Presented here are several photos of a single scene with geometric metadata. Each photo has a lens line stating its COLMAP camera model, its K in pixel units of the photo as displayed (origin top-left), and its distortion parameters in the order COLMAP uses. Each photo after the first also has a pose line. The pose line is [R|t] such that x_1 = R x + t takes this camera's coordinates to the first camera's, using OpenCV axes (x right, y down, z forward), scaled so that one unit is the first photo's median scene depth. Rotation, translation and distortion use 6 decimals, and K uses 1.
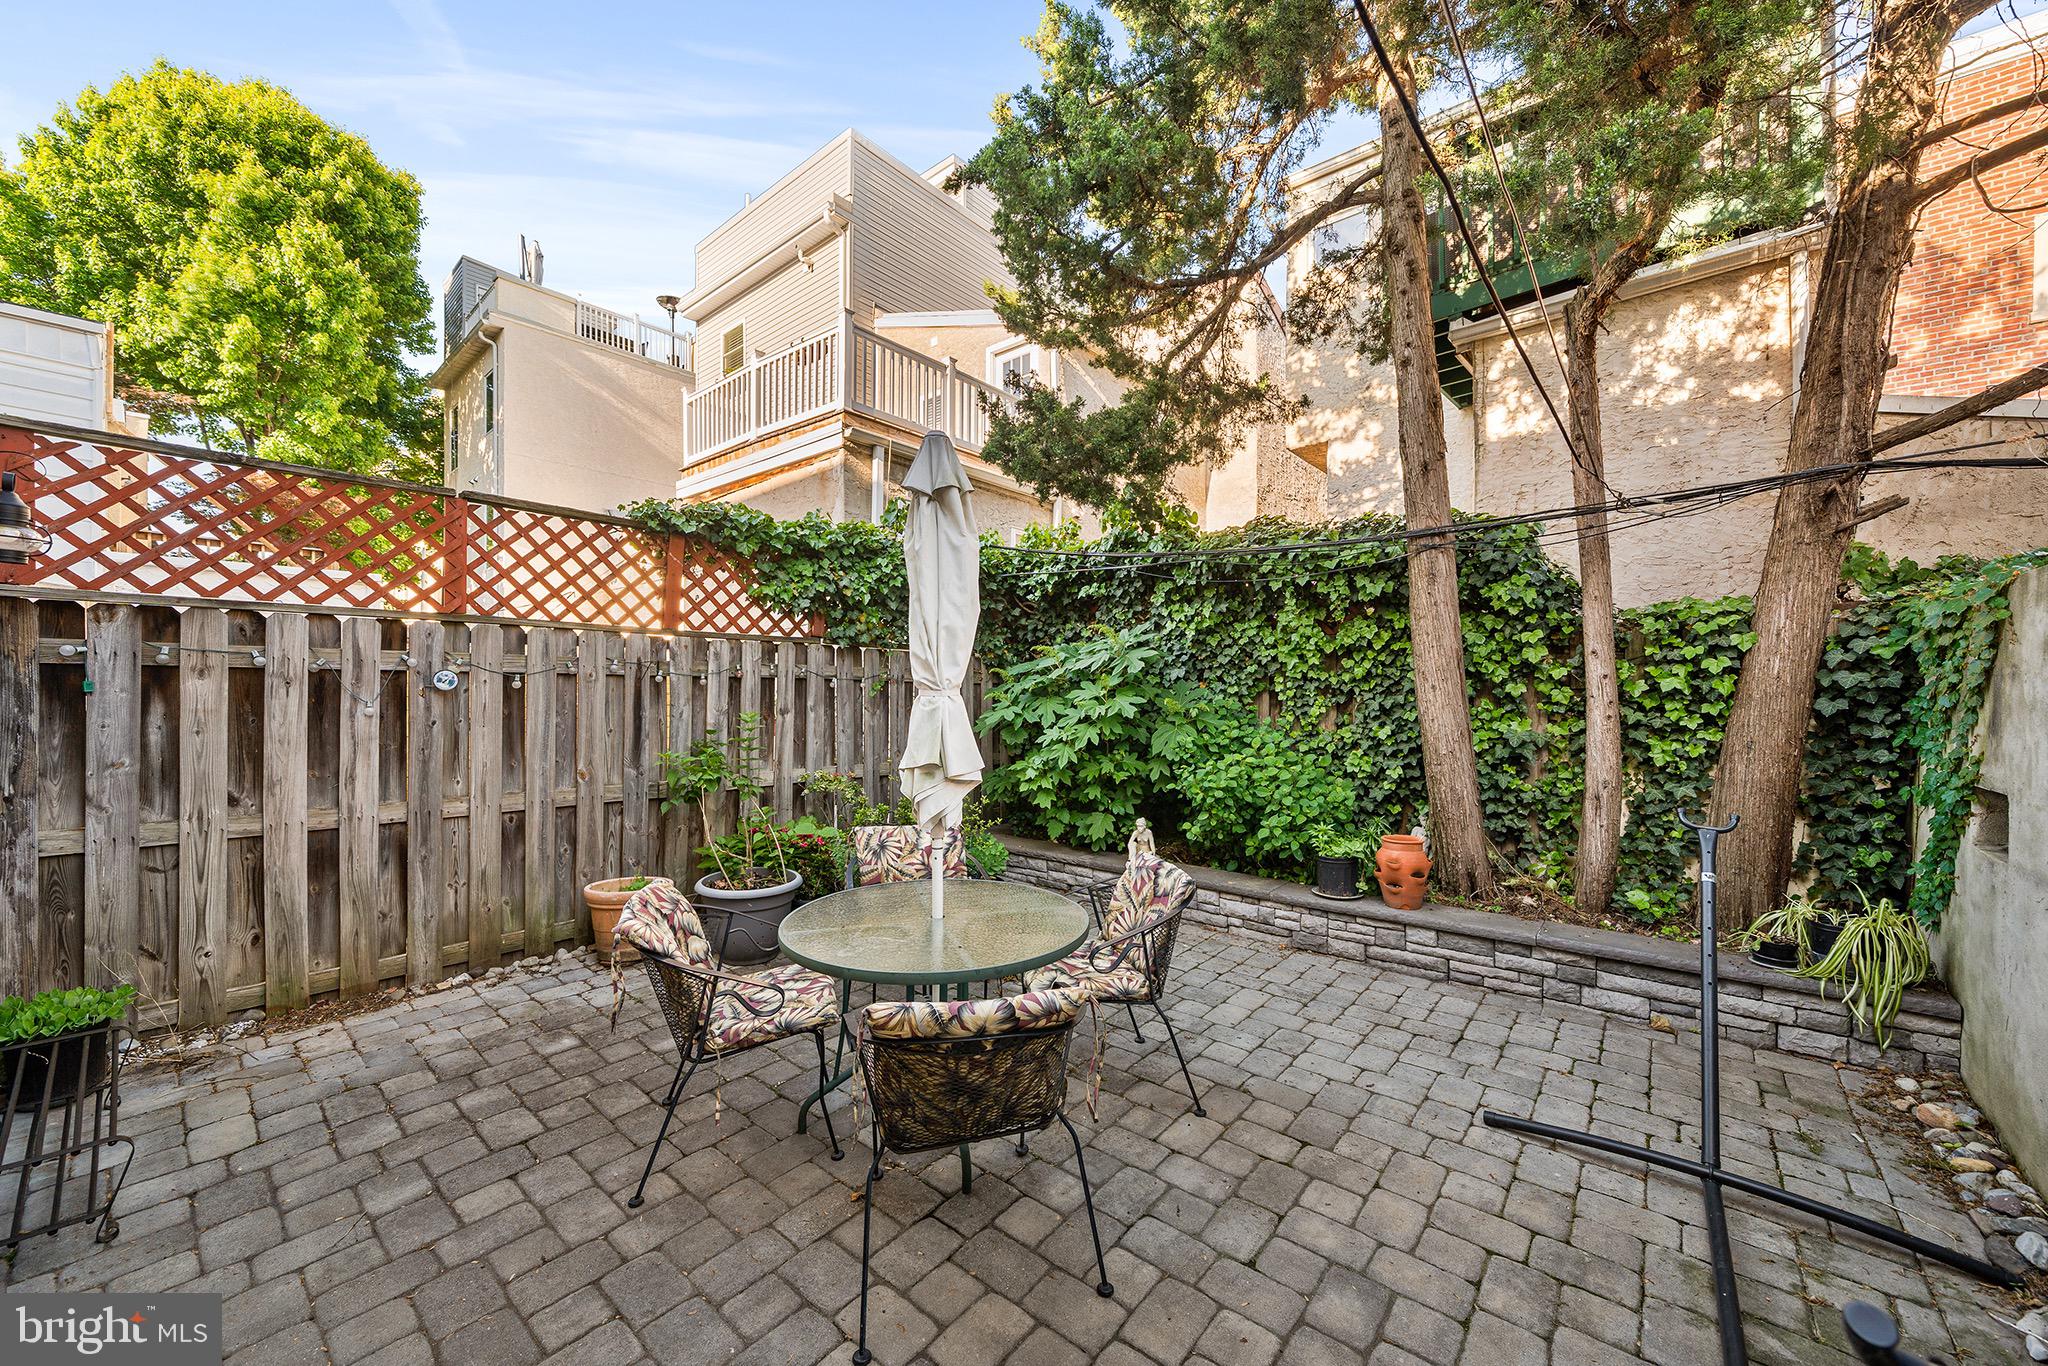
lens RADIAL K [[762.0, 0, 1008.2], [0, 762.0, 694.5], [0, 0, 1]] dist [-0.000715, -0.000179]
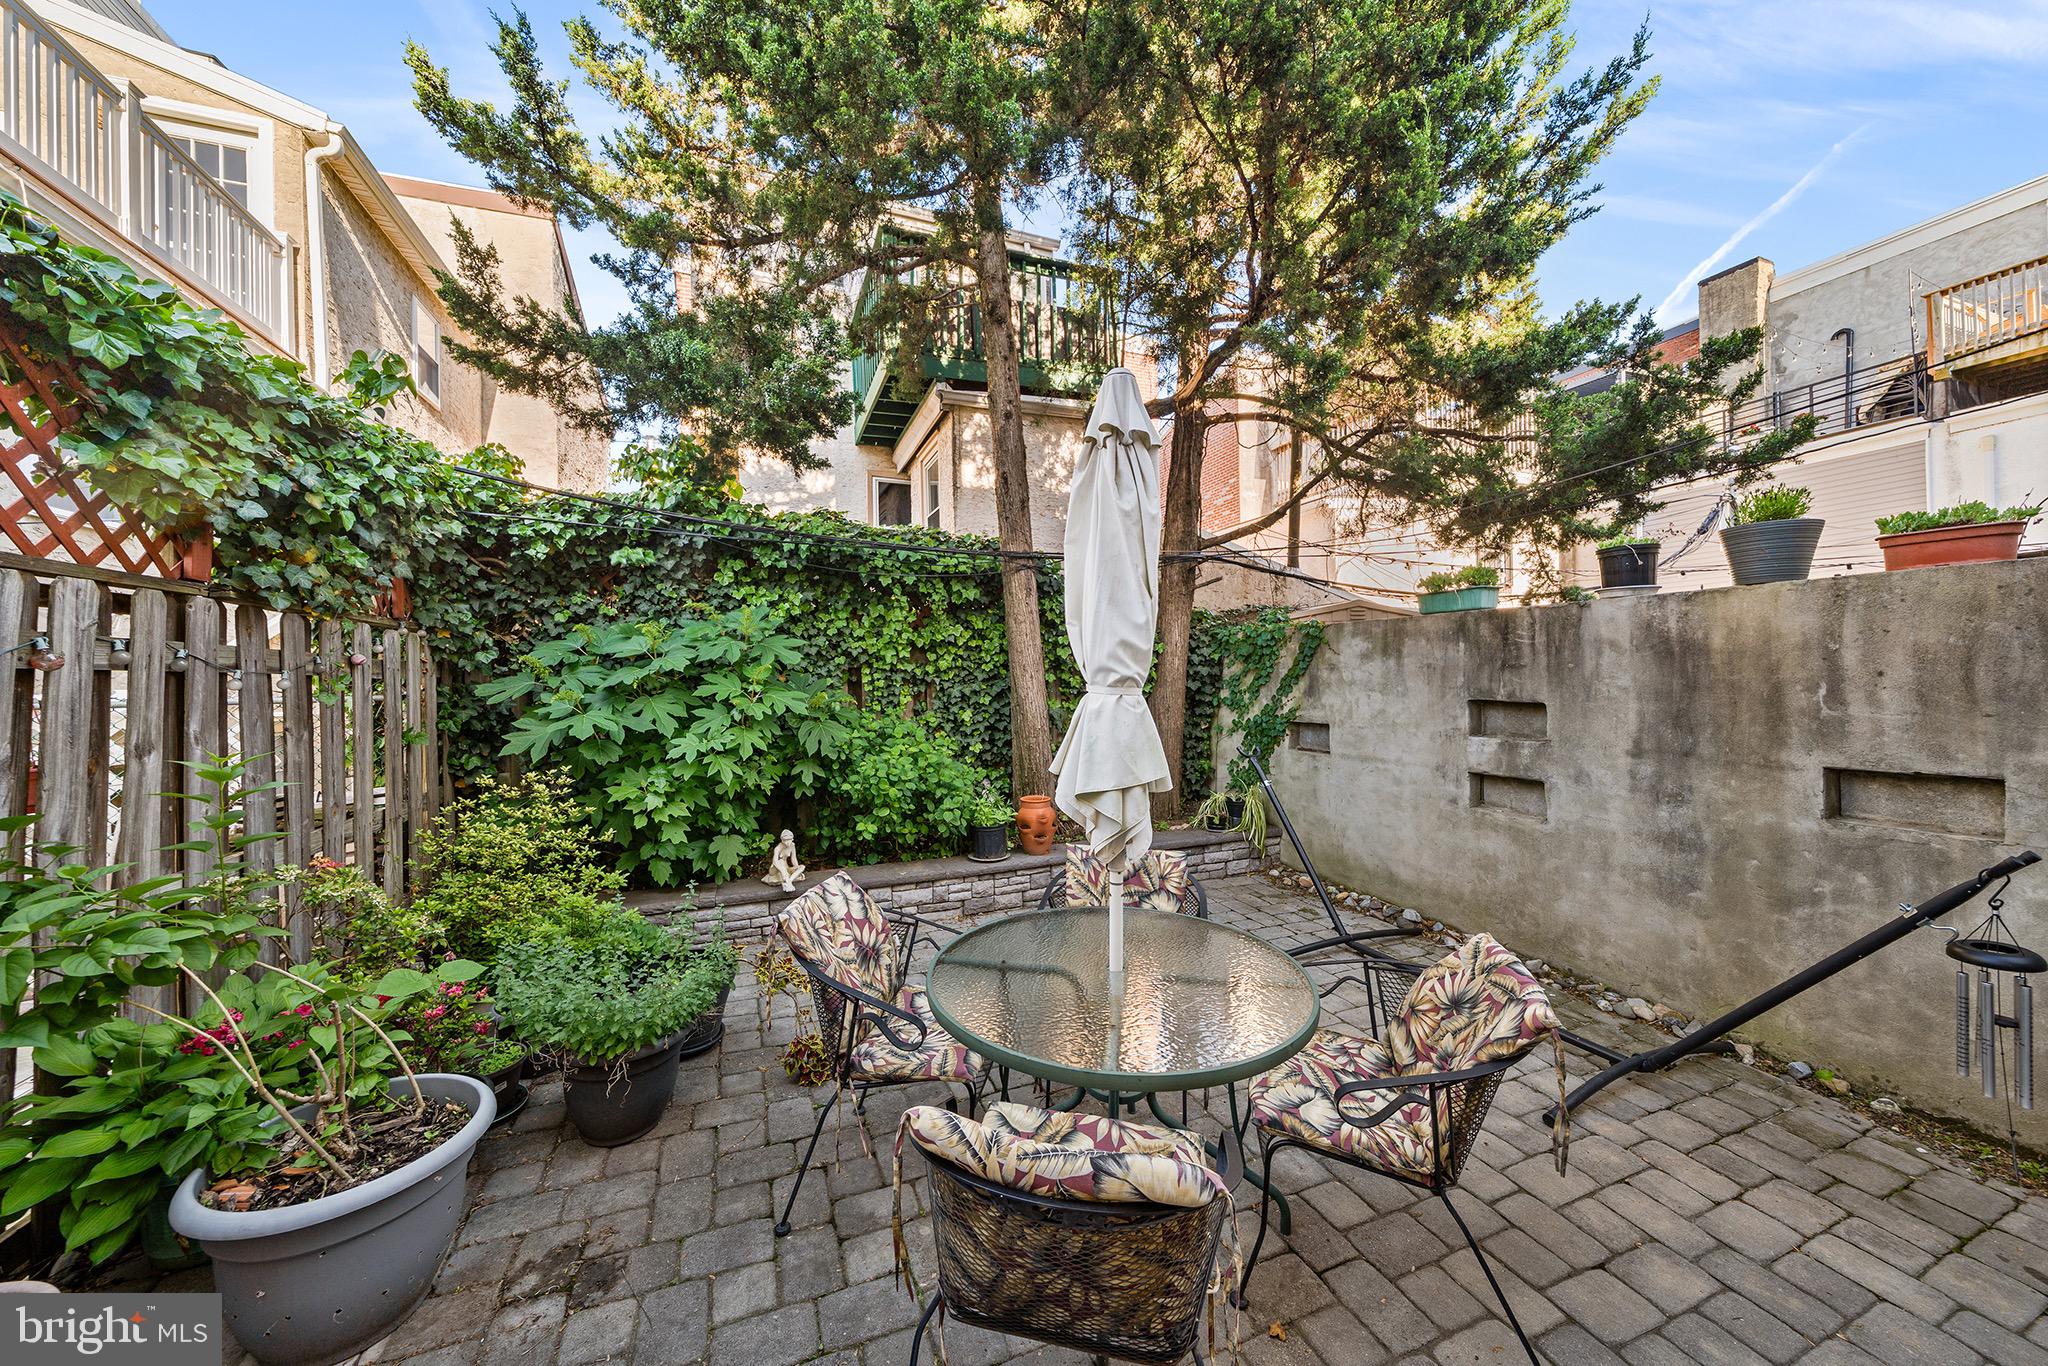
lens RADIAL K [[708.3, 0, 1030.0], [0, 708.3, 675.2], [0, 0, 1]] dist [-0.000326, -0.000084]
pose [[0.467594, -0.007780, 0.883909, -0.427694], [0.017485, 0.999847, -0.000449, -0.010563], [-0.883771, 0.015665, 0.467658, 0.385789]]
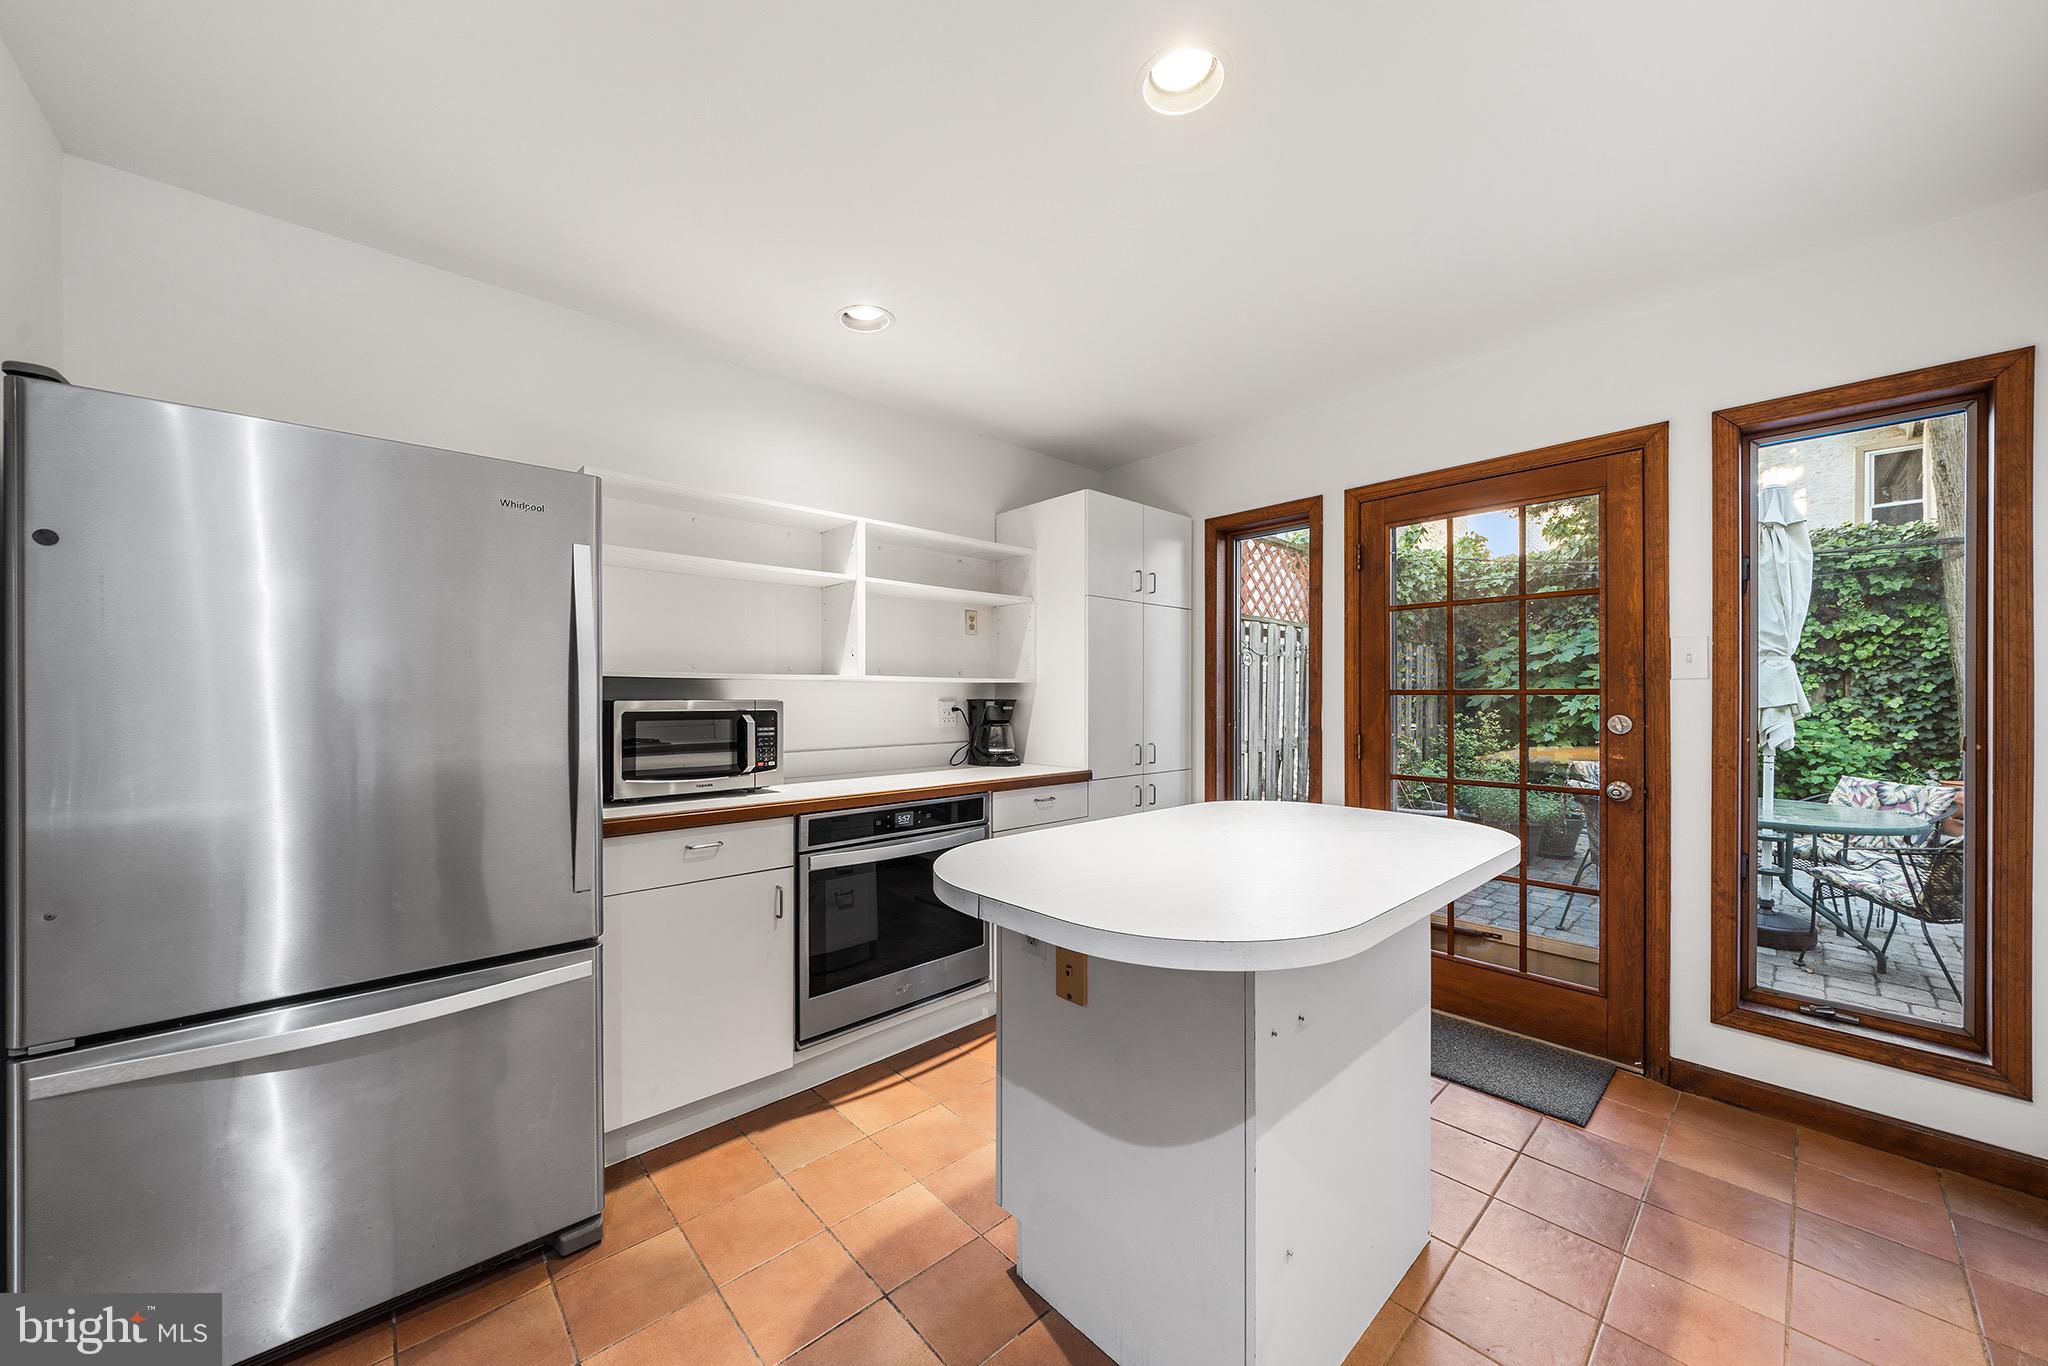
lens RADIAL K [[708.3, 0, 1027.1], [0, 708.3, 692.9], [0, 0, 1]] dist [-0.000326, -0.000084]
pose [[0.991005, 0.001102, -0.133818, -0.719153], [-0.001560, 0.999993, -0.003319, 0.039552], [0.133814, 0.003498, 0.991000, -0.305294]]
